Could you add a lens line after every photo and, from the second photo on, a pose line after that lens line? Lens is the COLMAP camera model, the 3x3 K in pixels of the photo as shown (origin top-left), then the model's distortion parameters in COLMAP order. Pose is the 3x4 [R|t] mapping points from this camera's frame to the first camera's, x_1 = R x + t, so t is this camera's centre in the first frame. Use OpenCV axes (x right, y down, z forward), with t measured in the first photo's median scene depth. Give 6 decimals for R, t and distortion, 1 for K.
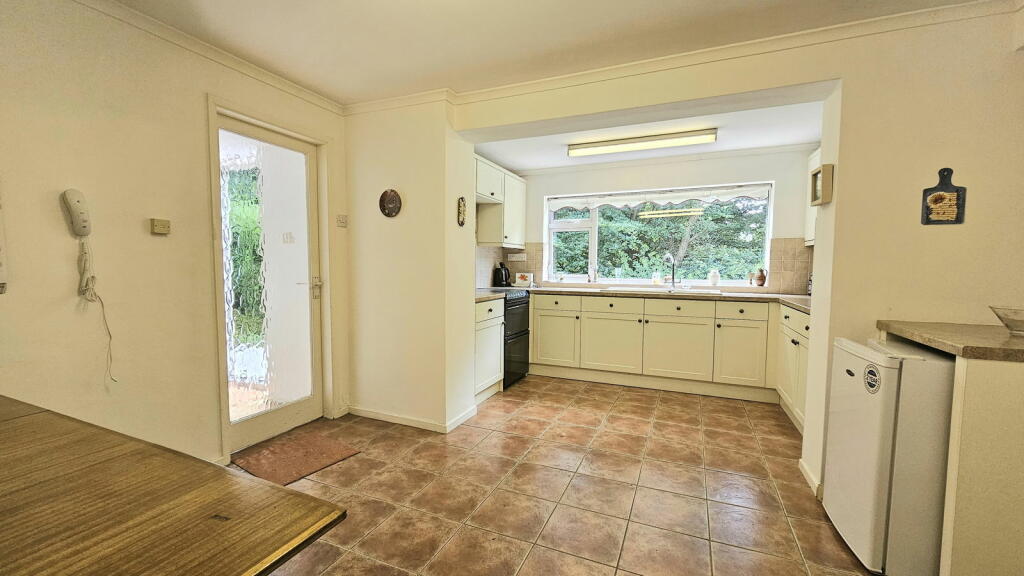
lens RADIAL K [[413.4, 0, 512.0], [0, 413.4, 288.0], [0, 0, 1]] dist [-0.000685, 0.000119]
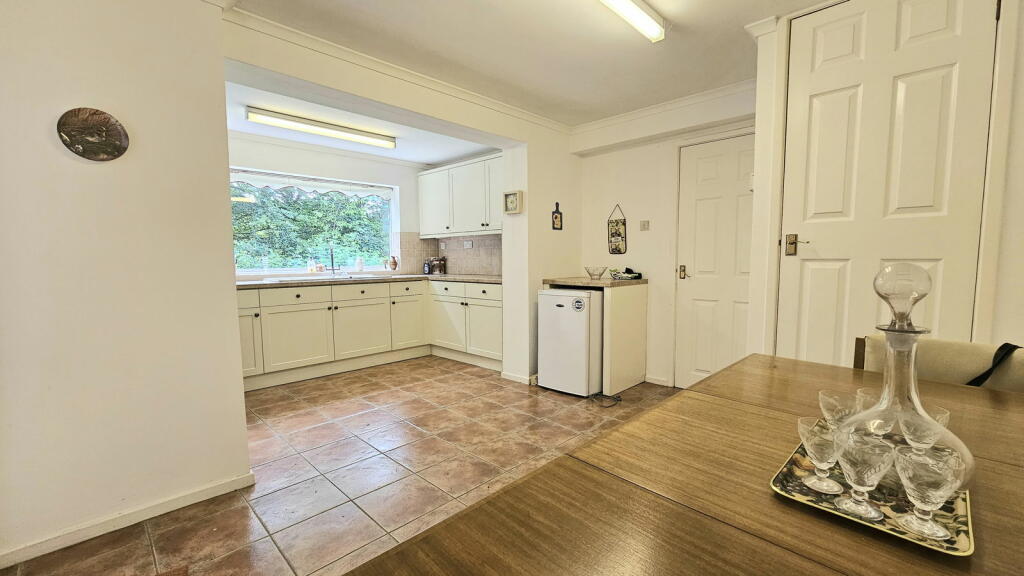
lens RADIAL K [[413.4, 0, 512.0], [0, 413.4, 288.0], [0, 0, 1]] dist [-0.000685, 0.000119]
pose [[0.369628, -0.078516, 0.925856, -0.517982], [0.061771, 0.996296, 0.059829, -0.002302], [-0.927124, 0.035077, 0.373109, 0.248280]]
